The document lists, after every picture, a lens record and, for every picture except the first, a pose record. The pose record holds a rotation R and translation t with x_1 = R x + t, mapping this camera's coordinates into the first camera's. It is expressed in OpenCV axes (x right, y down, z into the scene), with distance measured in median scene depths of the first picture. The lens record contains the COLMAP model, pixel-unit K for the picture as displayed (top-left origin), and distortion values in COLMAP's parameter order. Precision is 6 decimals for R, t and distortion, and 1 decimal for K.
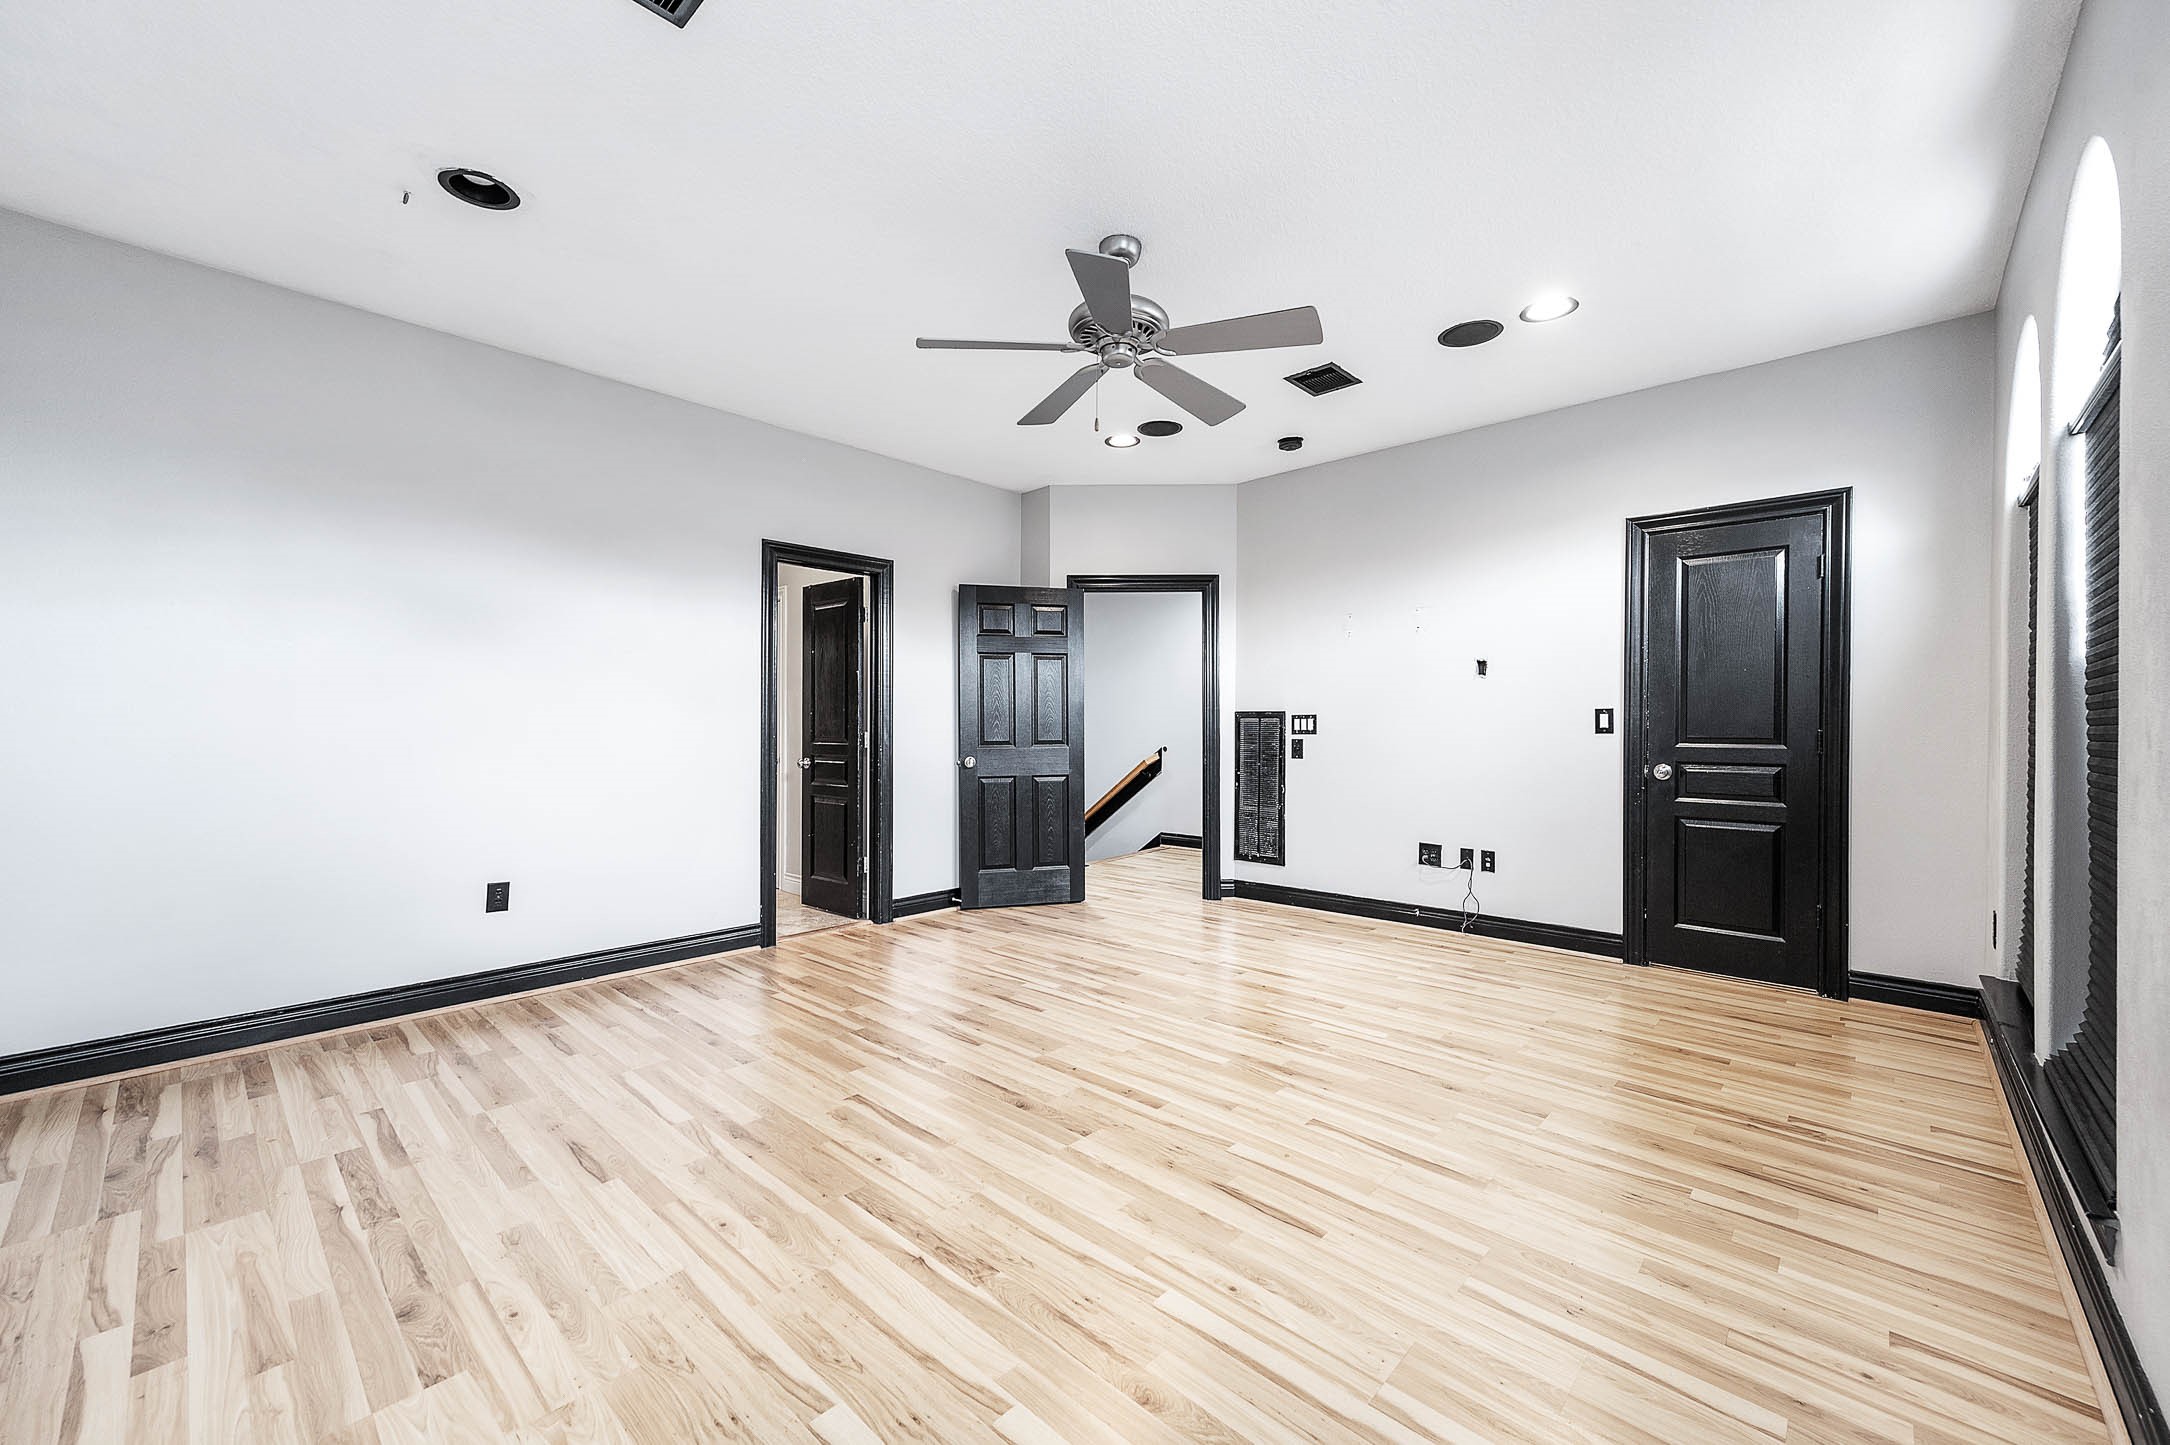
lens RADIAL K [[876.3, 0, 1083.4], [0, 876.3, 729.9], [0, 0, 1]] dist [0.011897, 0.000704]
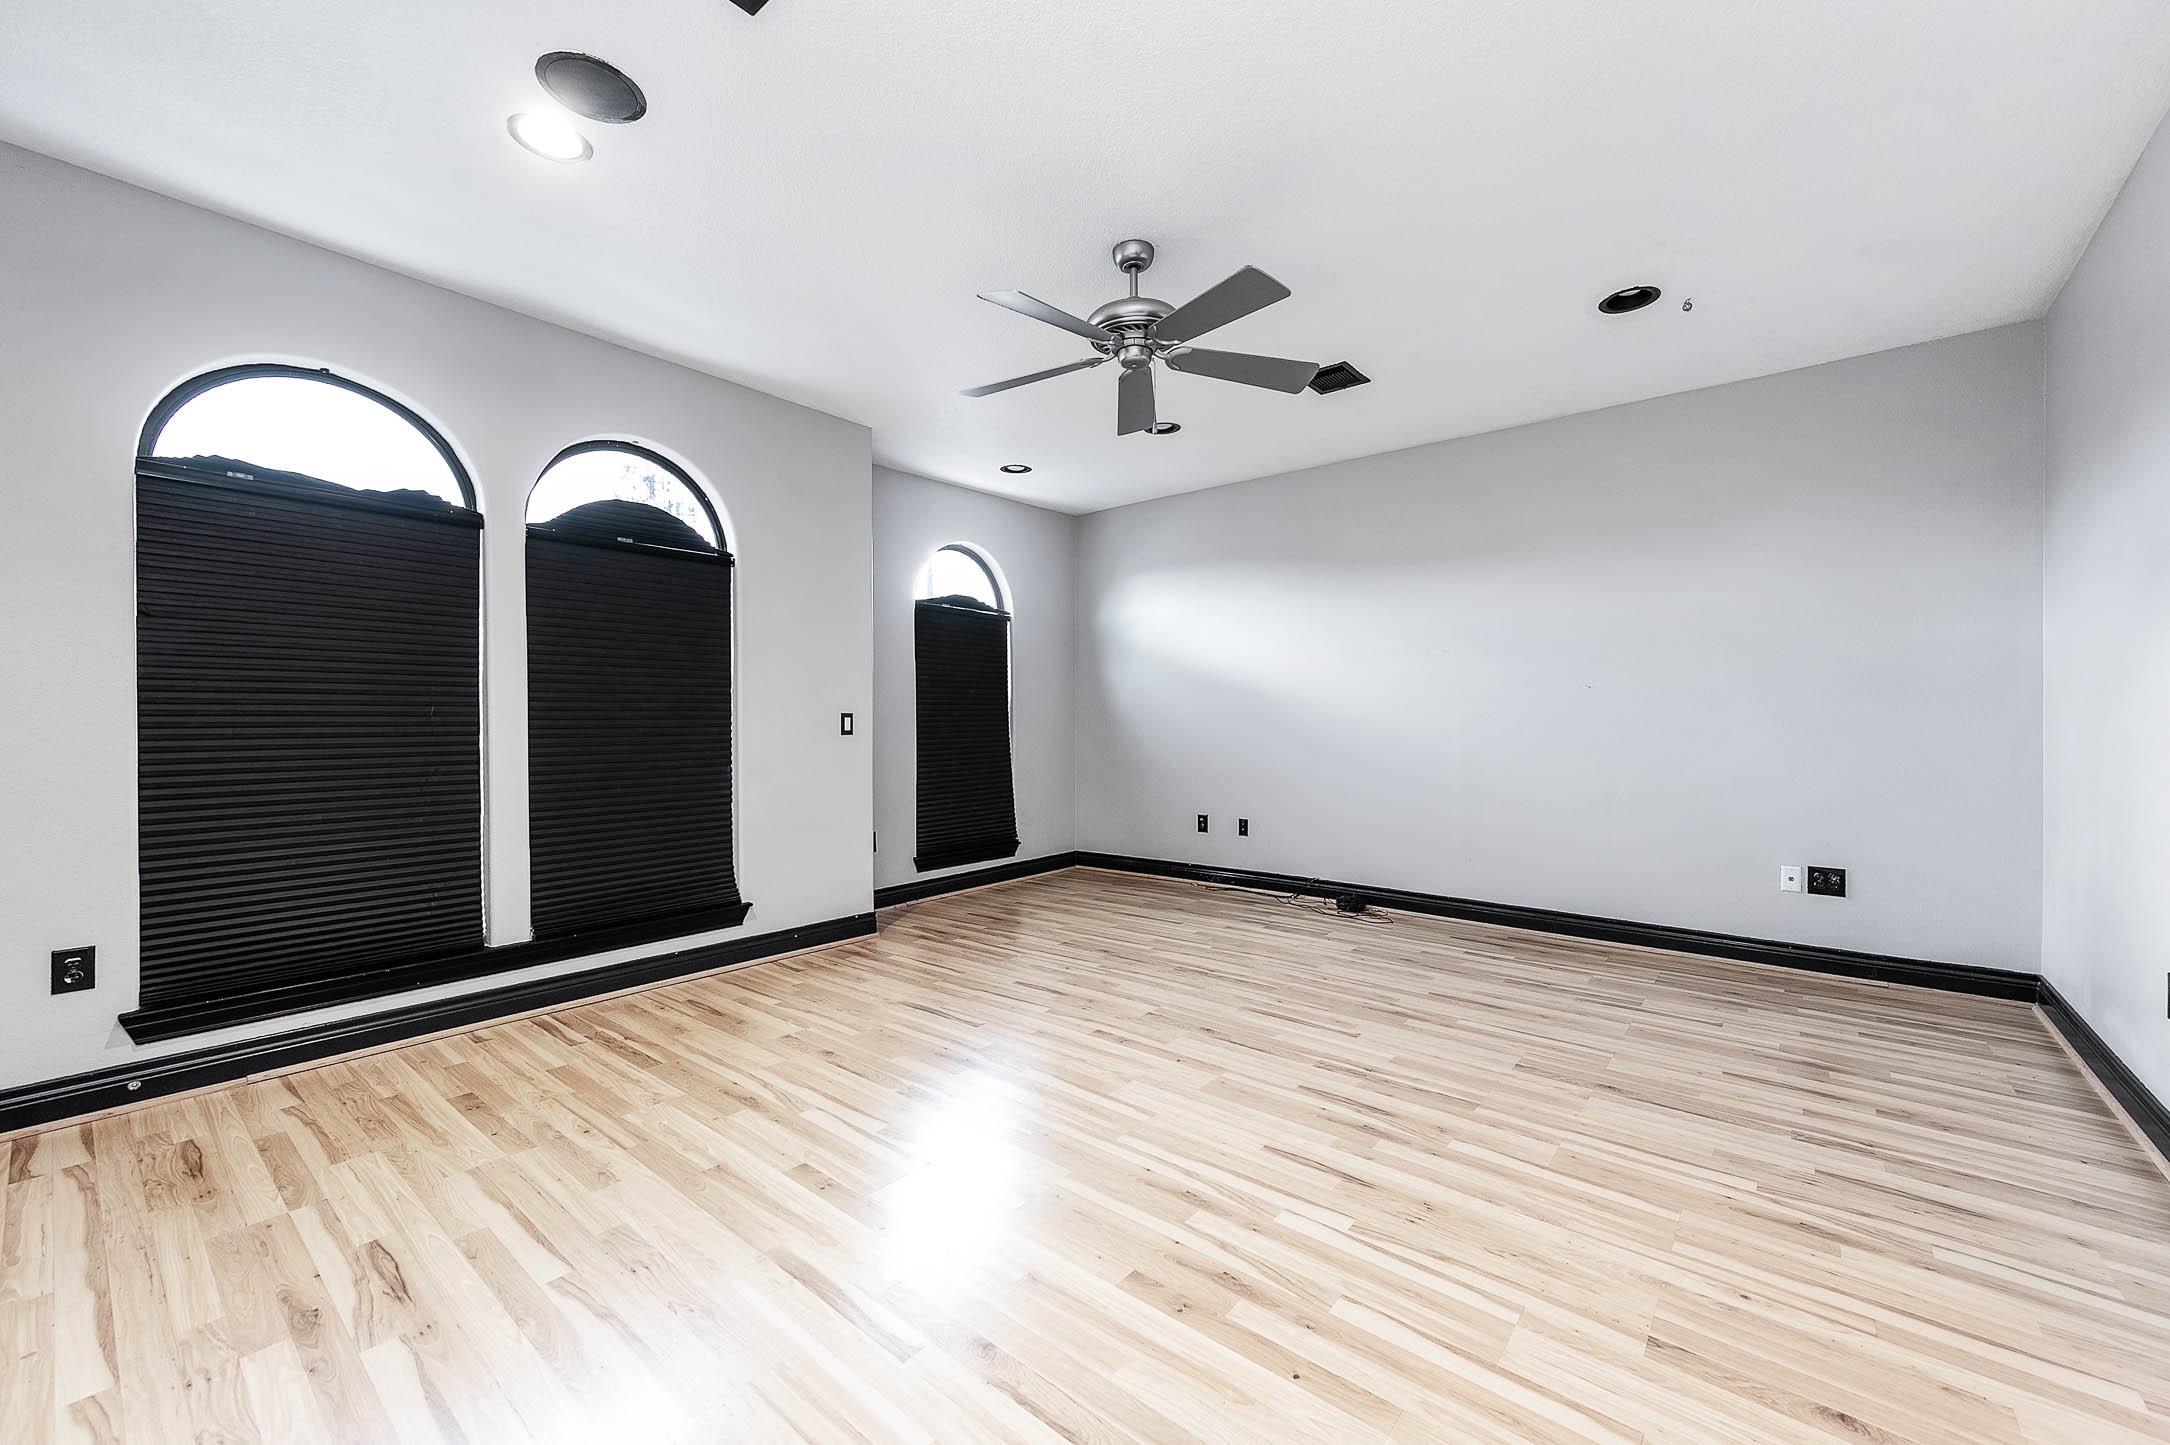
lens RADIAL K [[876.3, 0, 1083.2], [0, 876.3, 718.1], [0, 0, 1]] dist [0.011897, 0.000704]
pose [[-0.998607, 0.001446, -0.052752, 0.166427], [0.001298, 0.999995, 0.002849, -0.010533], [0.052756, 0.002776, -0.998604, 2.194312]]
